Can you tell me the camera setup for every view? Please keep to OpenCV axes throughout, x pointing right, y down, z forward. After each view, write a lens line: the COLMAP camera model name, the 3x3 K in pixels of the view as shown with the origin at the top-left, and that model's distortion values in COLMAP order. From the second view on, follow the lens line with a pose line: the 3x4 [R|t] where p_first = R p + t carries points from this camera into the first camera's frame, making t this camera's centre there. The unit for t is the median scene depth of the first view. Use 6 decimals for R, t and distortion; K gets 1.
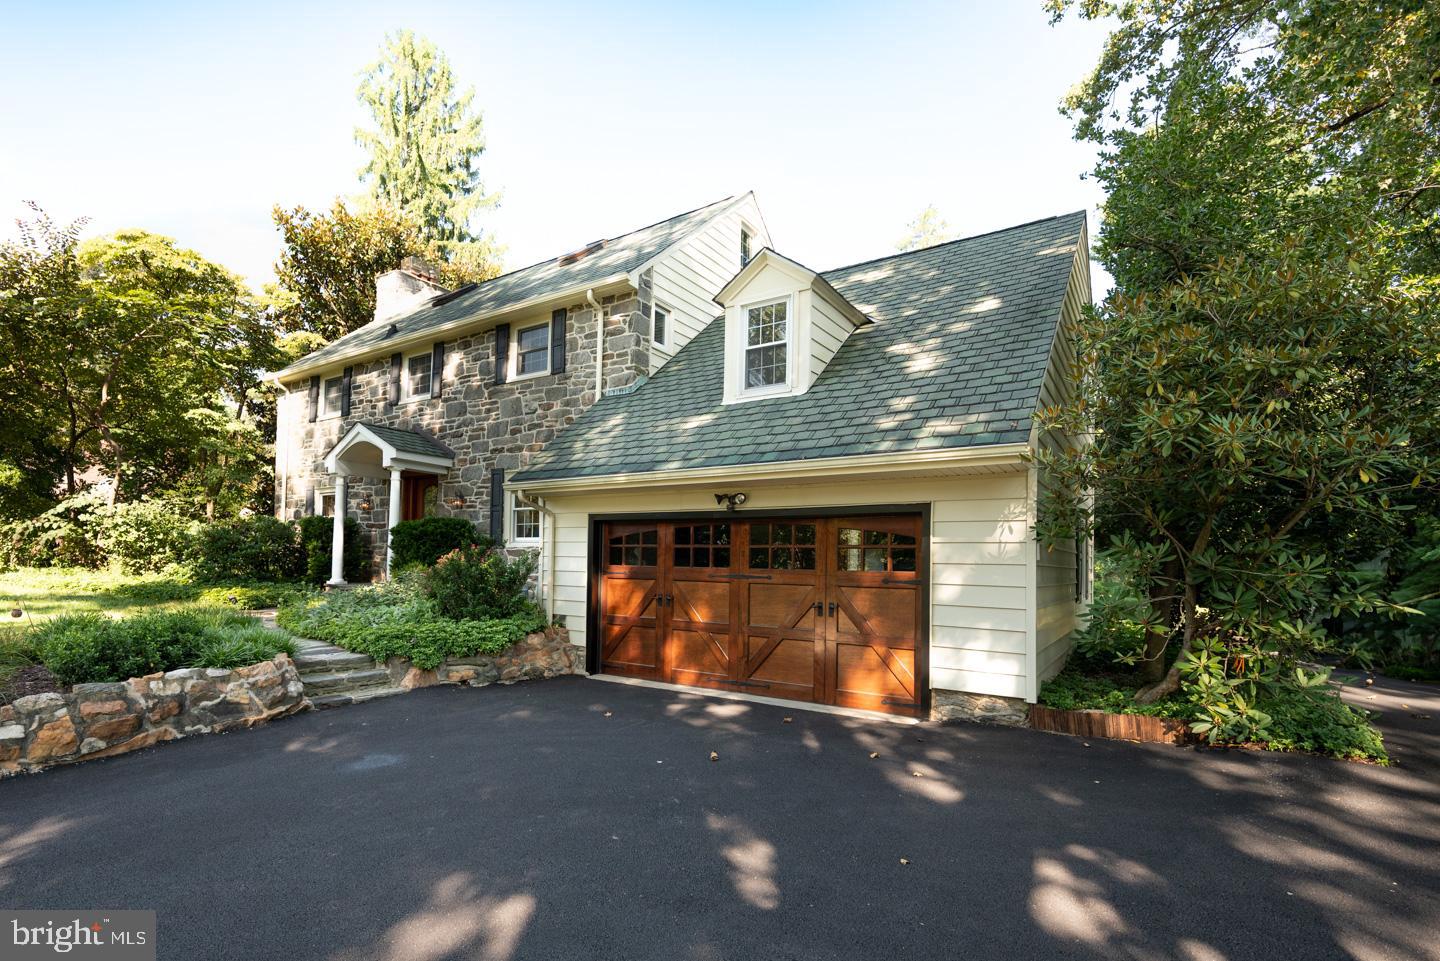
lens RADIAL K [[688.5, 0, 680.5], [0, 688.5, 523.4], [0, 0, 1]] dist [-0.001601, -0.000159]
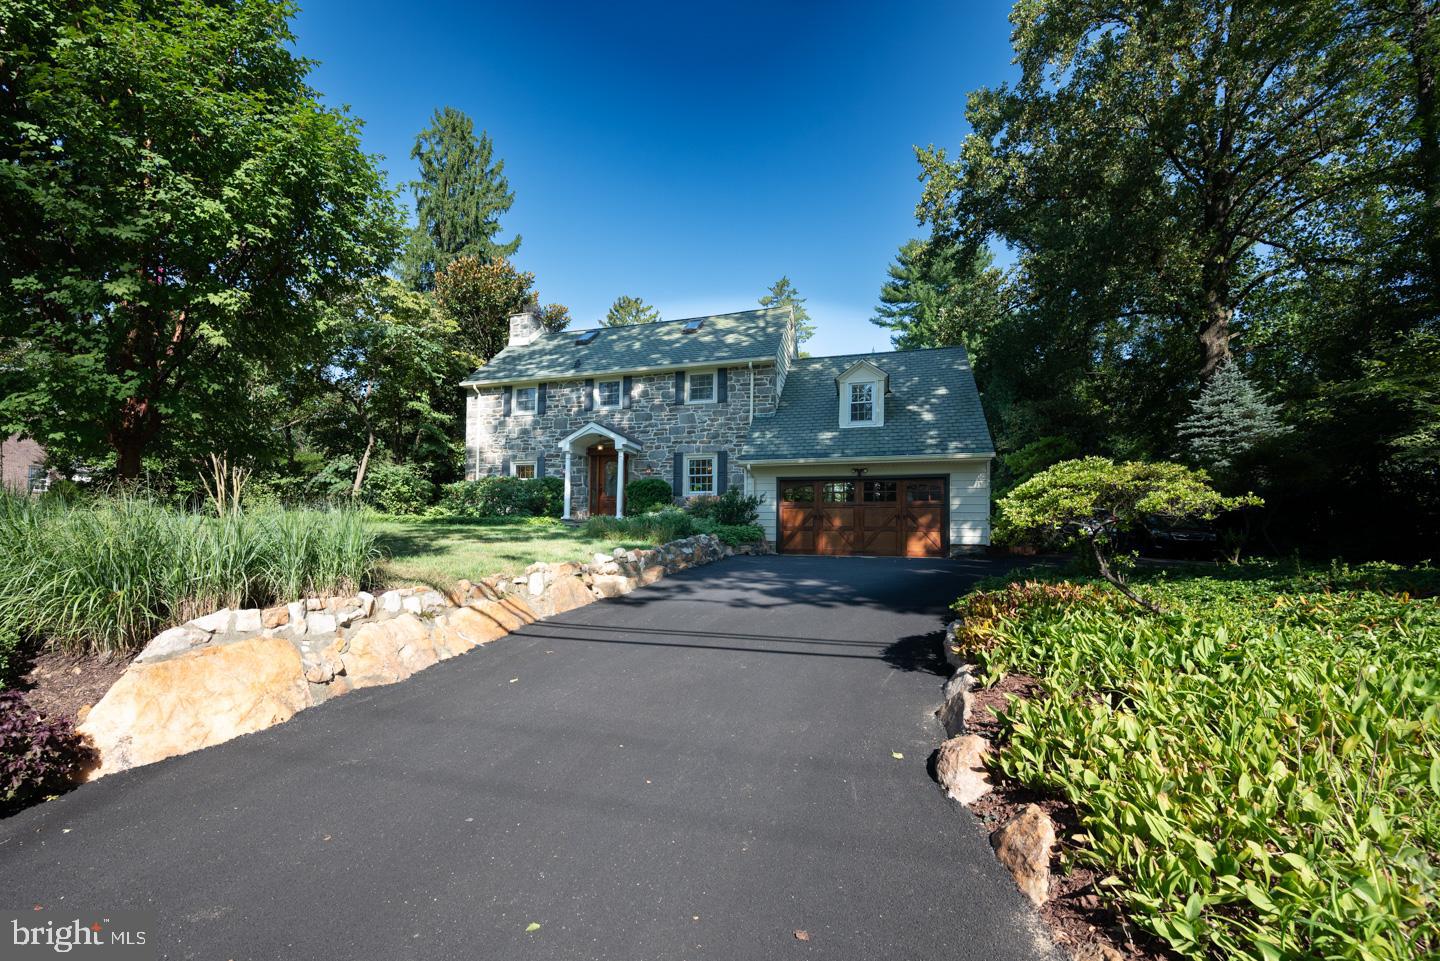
lens RADIAL K [[589.6, 0, 713.3], [0, 589.6, 493.5], [0, 0, 1]] dist [-0.000190, 0.001011]
pose [[0.947808, 0.014759, 0.318500, -0.807759], [-0.008861, 0.999762, -0.019959, 0.067777], [-0.318719, 0.016095, 0.947713, -0.567340]]
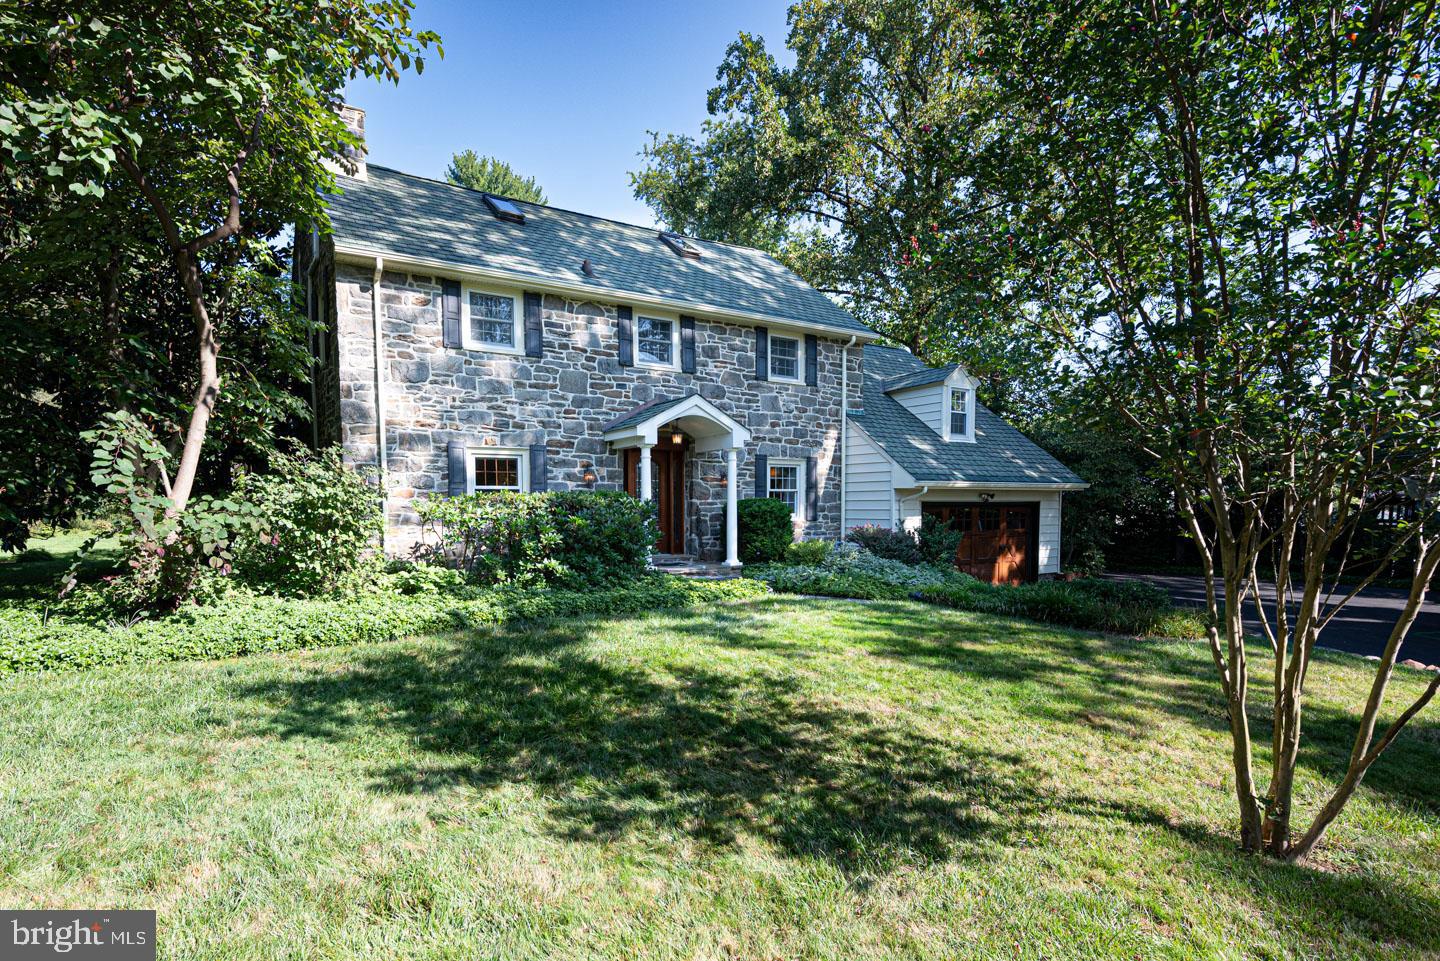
lens RADIAL K [[688.5, 0, 663.1], [0, 688.5, 511.4], [0, 0, 1]] dist [-0.001601, -0.000159]
pose [[0.416273, -0.024861, 0.908900, -1.682257], [-0.036202, 0.998380, 0.043889, -0.035677], [-0.908519, -0.051174, 0.414698, 0.814079]]
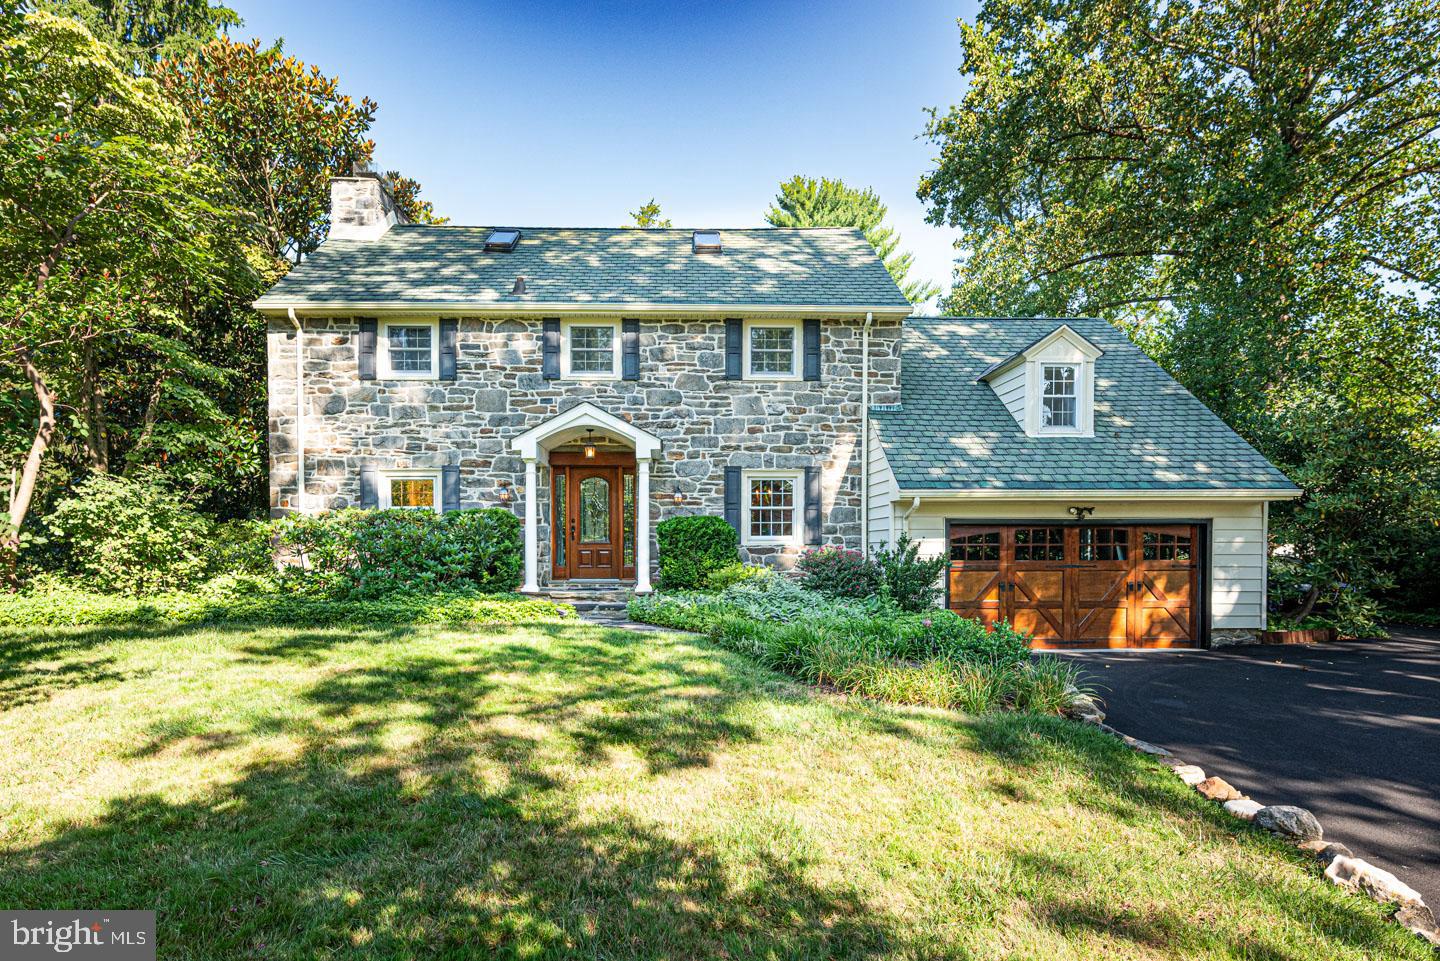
lens RADIAL K [[741.6, 0, 719.7], [0, 741.6, 537.1], [0, 0, 1]] dist [-0.000092, 0.000041]
pose [[0.794553, -0.006940, 0.607155, -1.128394], [-0.016477, 0.999320, 0.032985, -0.015679], [-0.606971, -0.036212, 0.793898, 0.202047]]
